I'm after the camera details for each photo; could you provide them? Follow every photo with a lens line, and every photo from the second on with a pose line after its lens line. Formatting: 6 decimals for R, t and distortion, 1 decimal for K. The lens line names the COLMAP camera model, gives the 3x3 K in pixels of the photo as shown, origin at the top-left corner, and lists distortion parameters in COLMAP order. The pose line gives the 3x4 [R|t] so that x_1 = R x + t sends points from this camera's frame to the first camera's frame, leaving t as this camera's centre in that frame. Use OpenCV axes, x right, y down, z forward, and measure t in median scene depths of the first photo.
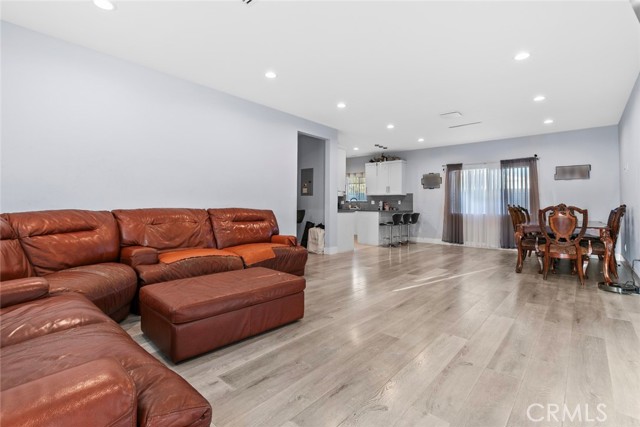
lens RADIAL K [[290.4, 0, 315.5], [0, 290.4, 208.7], [0, 0, 1]] dist [0.005323, 0.000407]
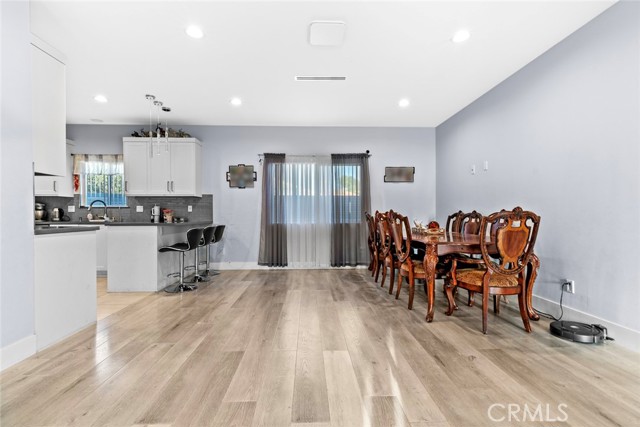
lens RADIAL K [[290.4, 0, 315.5], [0, 290.4, 208.7], [0, 0, 1]] dist [0.005323, 0.000407]
pose [[0.717294, 0.001405, 0.696769, 0.056057], [0.017734, 0.999637, -0.020273, -0.004348], [-0.696545, 0.026899, 0.717009, 0.414905]]
